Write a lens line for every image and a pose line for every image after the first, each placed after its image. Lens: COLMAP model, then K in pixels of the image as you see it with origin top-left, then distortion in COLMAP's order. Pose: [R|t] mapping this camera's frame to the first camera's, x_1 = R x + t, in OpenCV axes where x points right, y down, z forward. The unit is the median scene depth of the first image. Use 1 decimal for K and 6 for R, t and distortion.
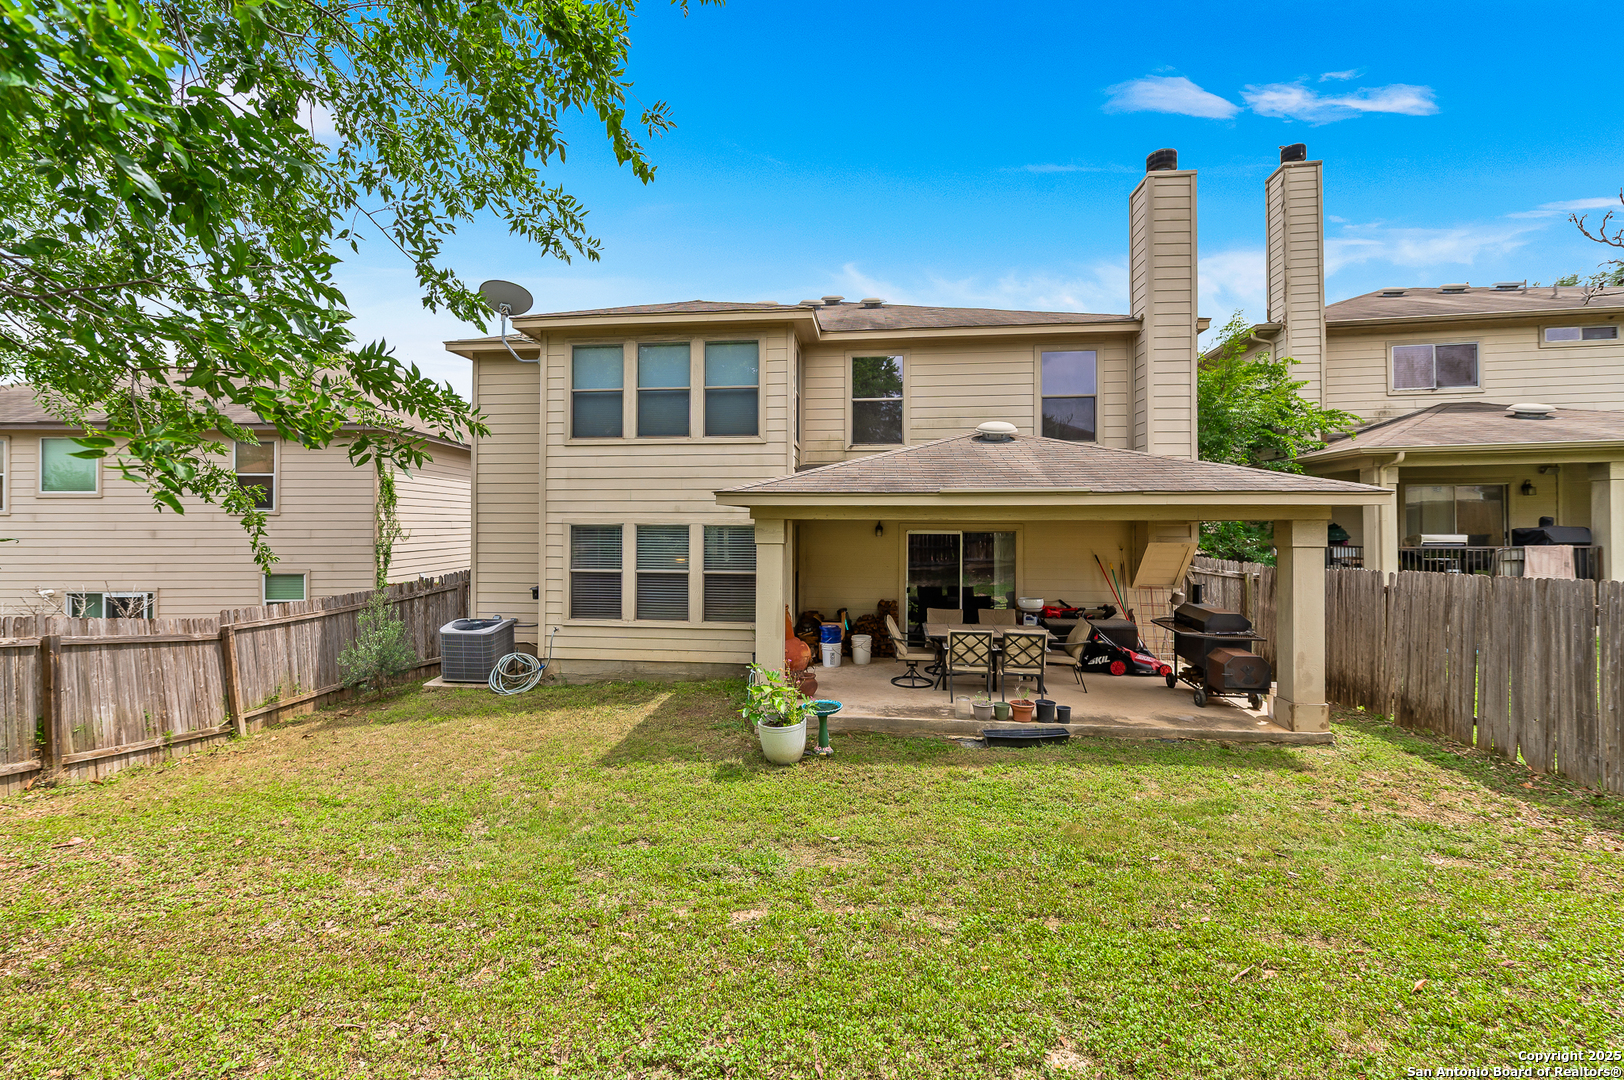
lens RADIAL K [[664.8, 0, 790.8], [0, 664.8, 521.2], [0, 0, 1]] dist [0.002803, -0.000603]
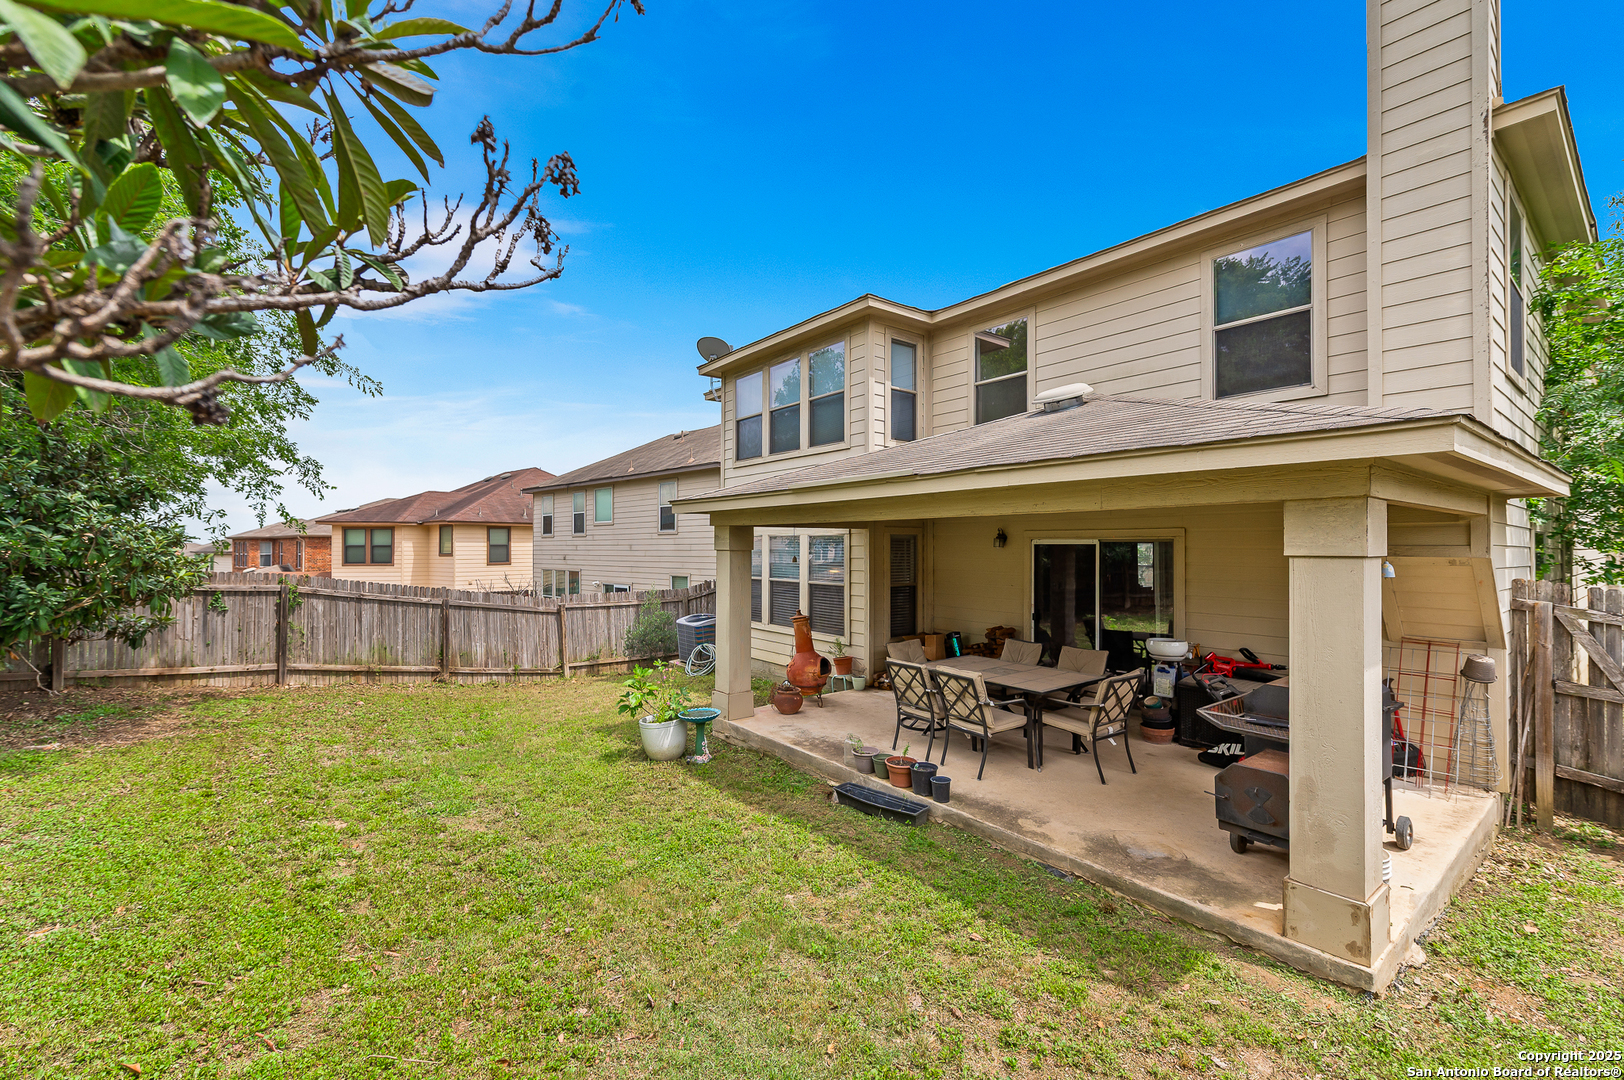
lens RADIAL K [[664.8, 0, 802.4], [0, 664.8, 543.5], [0, 0, 1]] dist [0.002803, -0.000603]
pose [[0.707358, -0.004651, -0.706840, 0.580119], [0.006129, 0.999981, -0.000446, 0.018405], [0.706829, -0.004017, 0.707373, 0.278248]]
